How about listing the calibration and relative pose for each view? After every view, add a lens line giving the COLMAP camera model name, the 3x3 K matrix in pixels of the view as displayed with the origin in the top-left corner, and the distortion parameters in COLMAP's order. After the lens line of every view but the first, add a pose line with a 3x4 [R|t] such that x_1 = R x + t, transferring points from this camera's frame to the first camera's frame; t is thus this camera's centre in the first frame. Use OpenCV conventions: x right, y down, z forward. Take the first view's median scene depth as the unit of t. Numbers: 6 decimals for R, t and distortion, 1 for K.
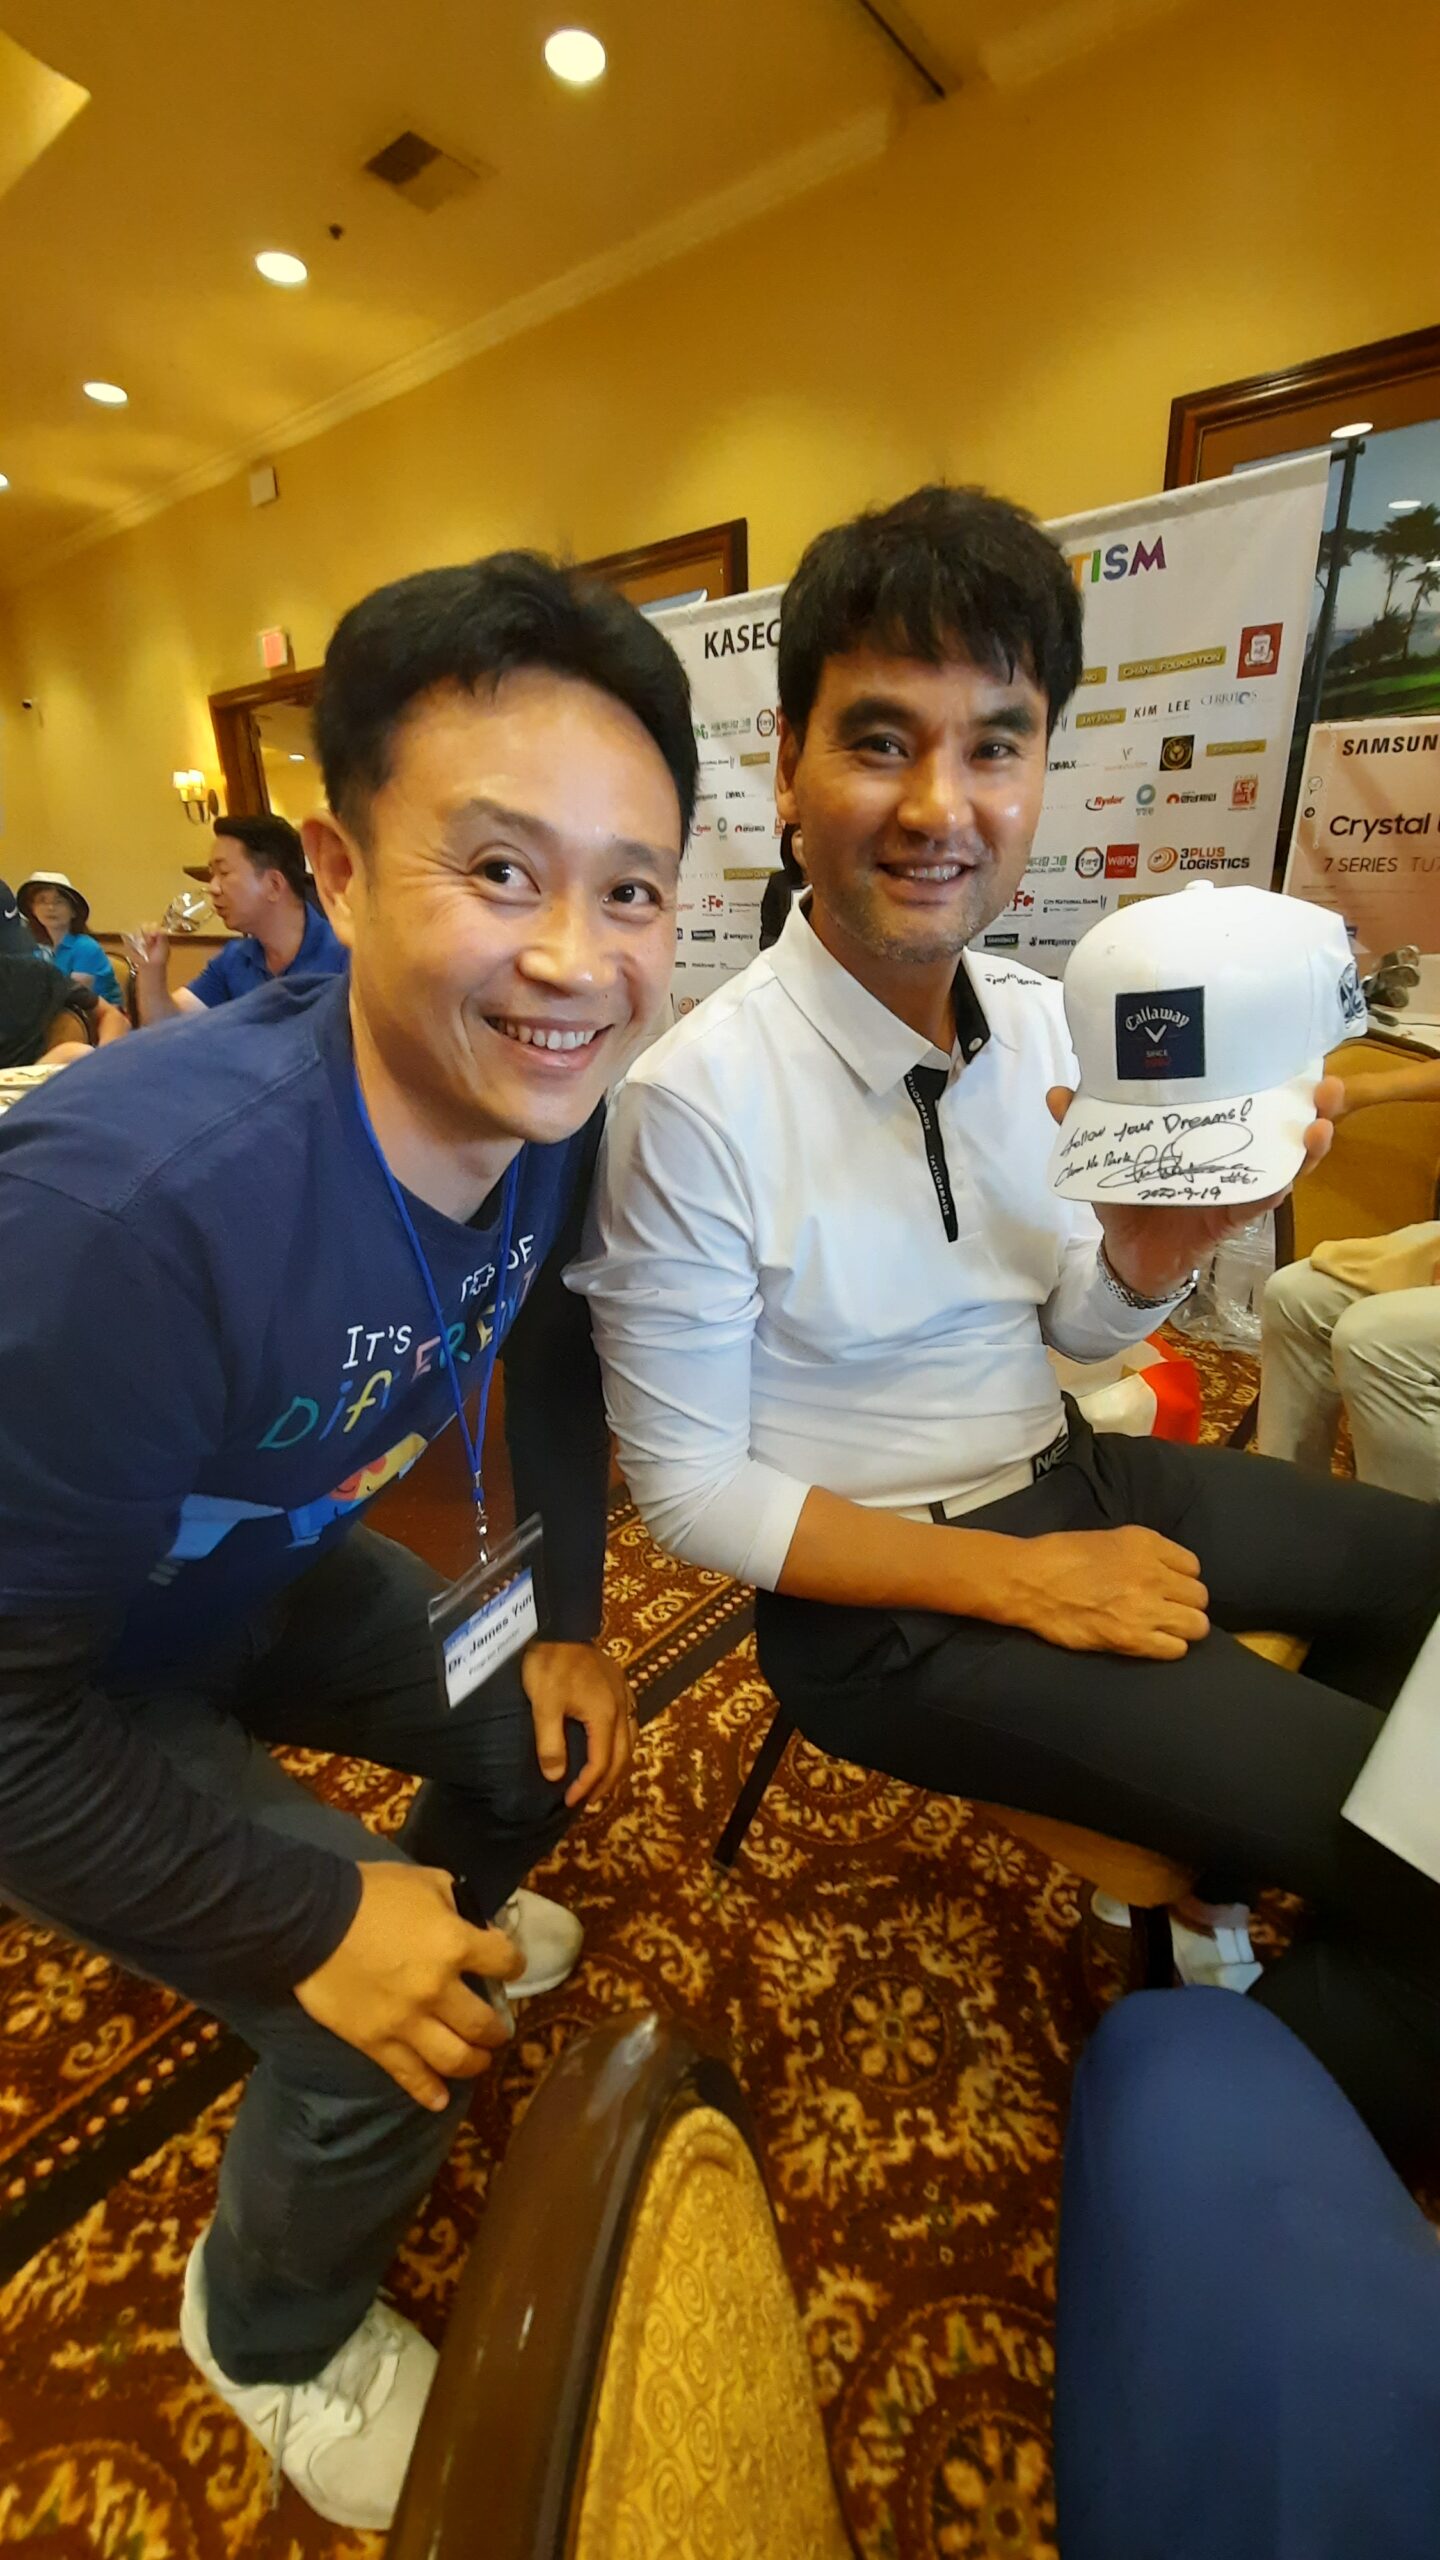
lens RADIAL K [[1051.3, 0, 747.0], [0, 1051.3, 1284.0], [0, 0, 1]] dist [0.001477, -0.012453]
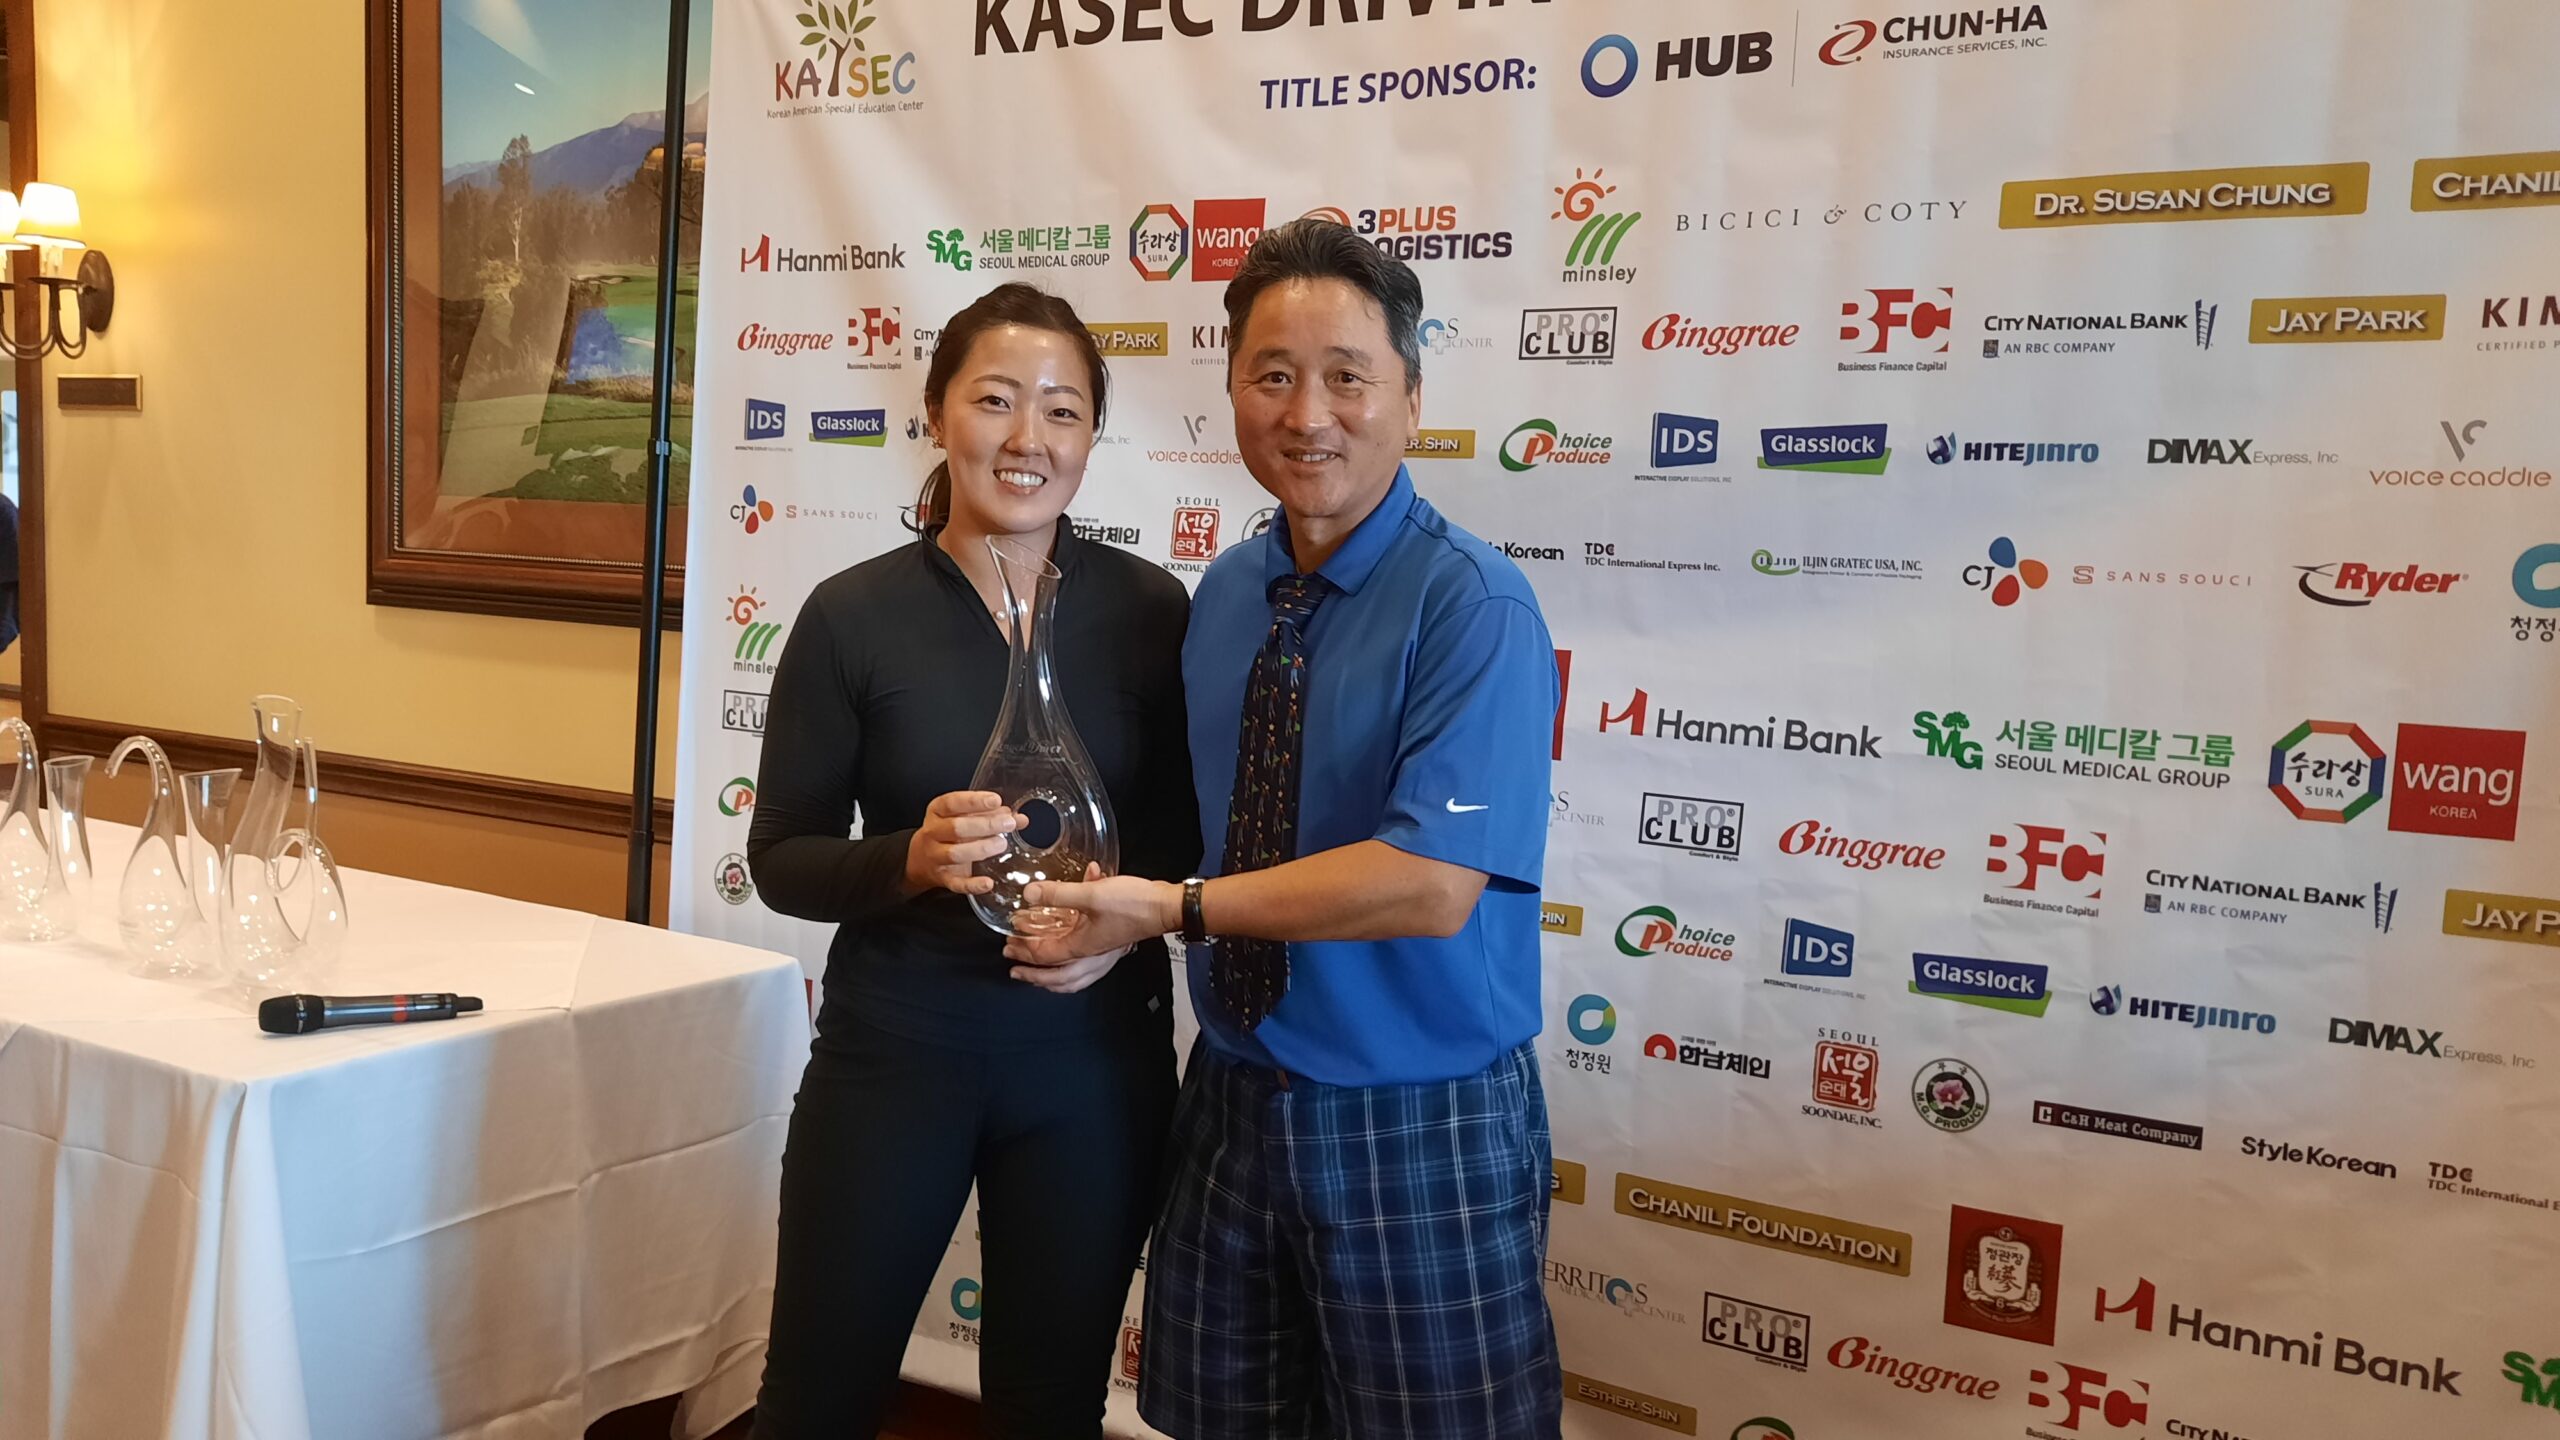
lens RADIAL K [[1901.9, 0, 1297.3], [0, 1901.9, 722.2], [0, 0, 1]] dist [0.057104, -0.069077]
pose [[0.982317, 0.041347, 0.182600, -0.054325], [0.005685, 0.968271, -0.249837, -0.303641], [-0.187136, 0.246457, 0.950915, 0.584563]]
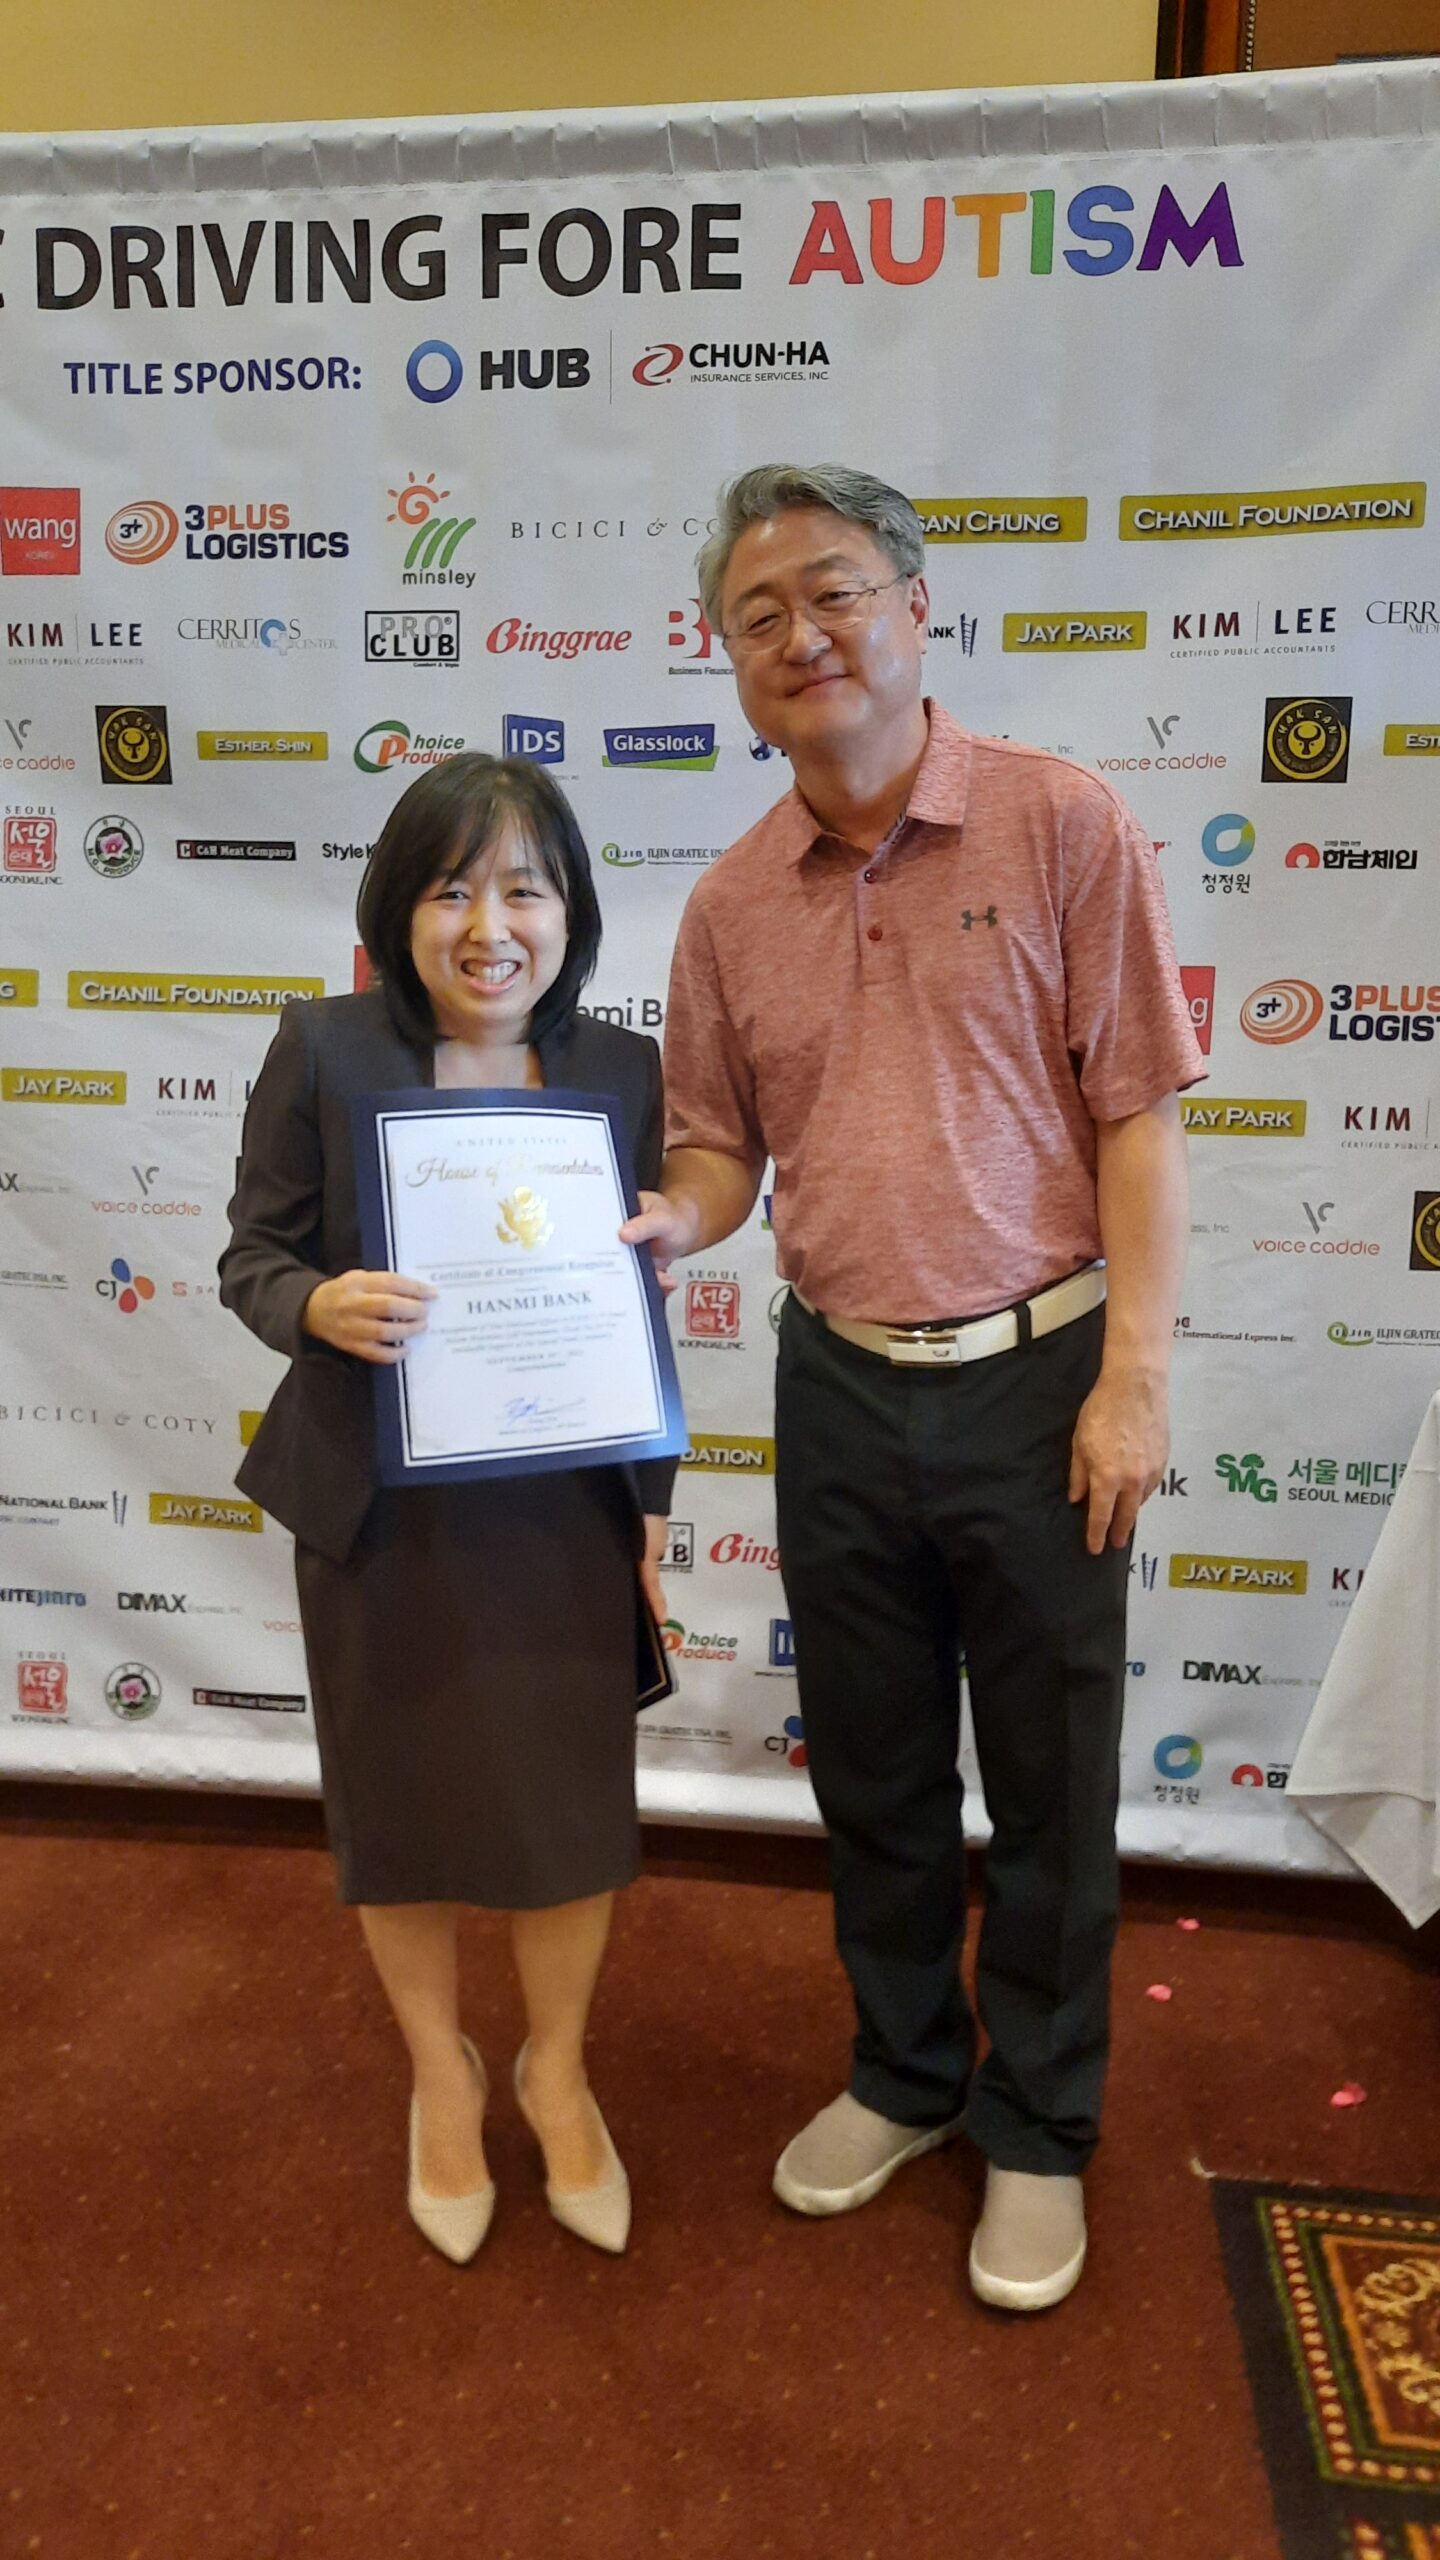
lens RADIAL K [[1901.9, 0, 729.6], [0, 1901.9, 1281.9], [0, 0, 1]] dist [0.057104, -0.069077]
pose [[0.849499, -0.052957, 0.524925, -0.127413], [0.153468, 0.976730, -0.149823, -0.248497], [-0.504776, 0.207834, 0.837858, 0.574911]]
